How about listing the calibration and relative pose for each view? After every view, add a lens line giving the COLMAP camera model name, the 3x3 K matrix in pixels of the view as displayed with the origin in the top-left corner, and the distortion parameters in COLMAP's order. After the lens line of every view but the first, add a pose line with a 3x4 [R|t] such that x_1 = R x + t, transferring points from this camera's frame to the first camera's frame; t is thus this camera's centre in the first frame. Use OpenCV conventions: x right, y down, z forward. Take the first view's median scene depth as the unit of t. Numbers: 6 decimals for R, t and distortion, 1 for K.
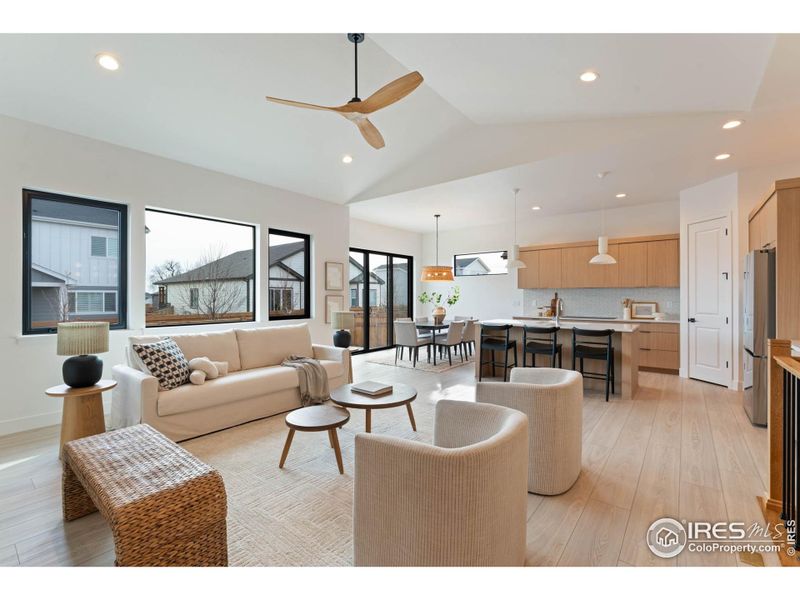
lens RADIAL K [[357.6, 0, 400.0], [0, 357.6, 300.0], [0, 0, 1]] dist [-0.001463, -0.000281]
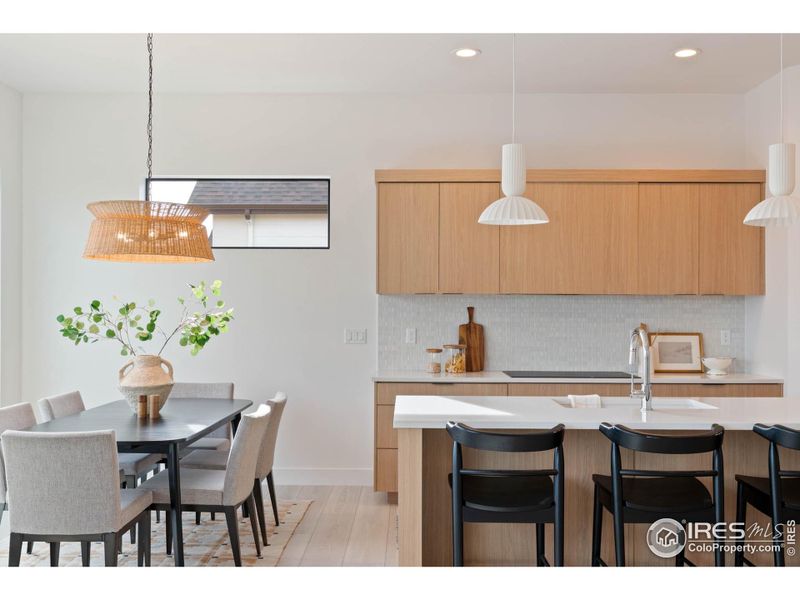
lens RADIAL K [[794.4, 0, 400.0], [0, 794.4, 300.0], [0, 0, 1]] dist [-0.000849, -0.002099]
pose [[0.790296, 0.012139, 0.612605, -0.142428], [0.000129, 0.999800, -0.019976, -0.014353], [-0.612725, 0.015866, 0.790137, 0.533964]]
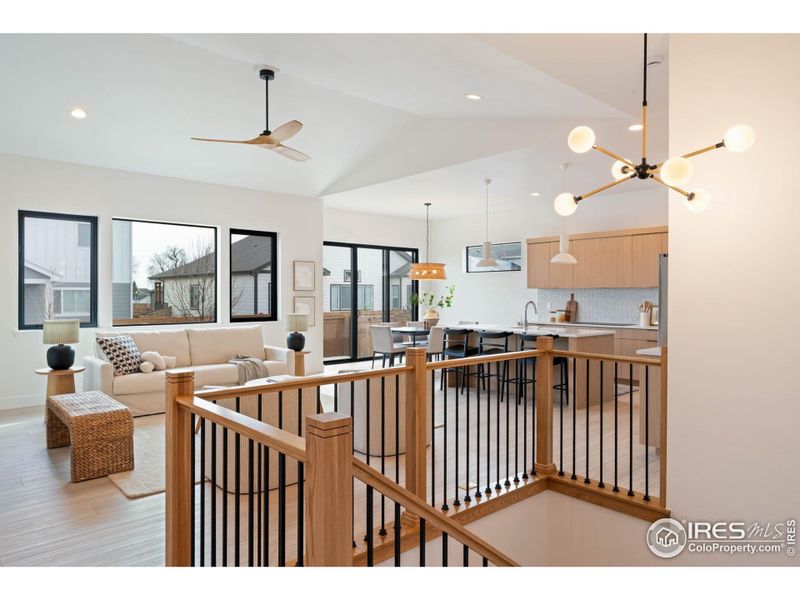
lens RADIAL K [[522.1, 0, 399.6], [0, 522.1, 302.2], [0, 0, 1]] dist [-0.000478, -0.002976]
pose [[0.986486, 0.004719, -0.163779, 0.313078], [-0.003907, 0.999978, 0.005278, -0.006946], [0.163800, -0.004567, 0.986483, -0.328343]]
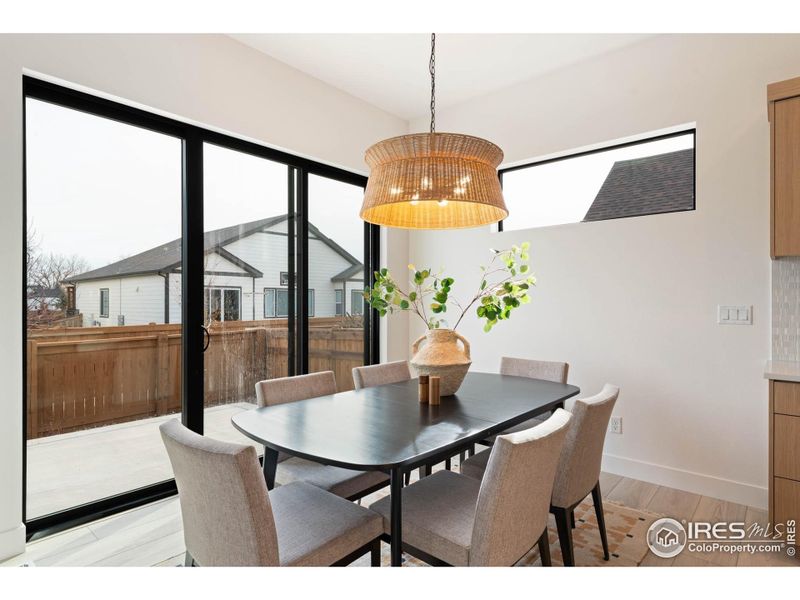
lens RADIAL K [[445.9, 0, 398.0], [0, 445.9, 302.6], [0, 0, 1]] dist [-0.001072, 0.001119]
pose [[0.998957, 0.002515, -0.045596, 0.121975], [-0.002910, 0.999959, -0.008584, 0.004558], [0.045573, 0.008708, 0.998923, 0.915403]]
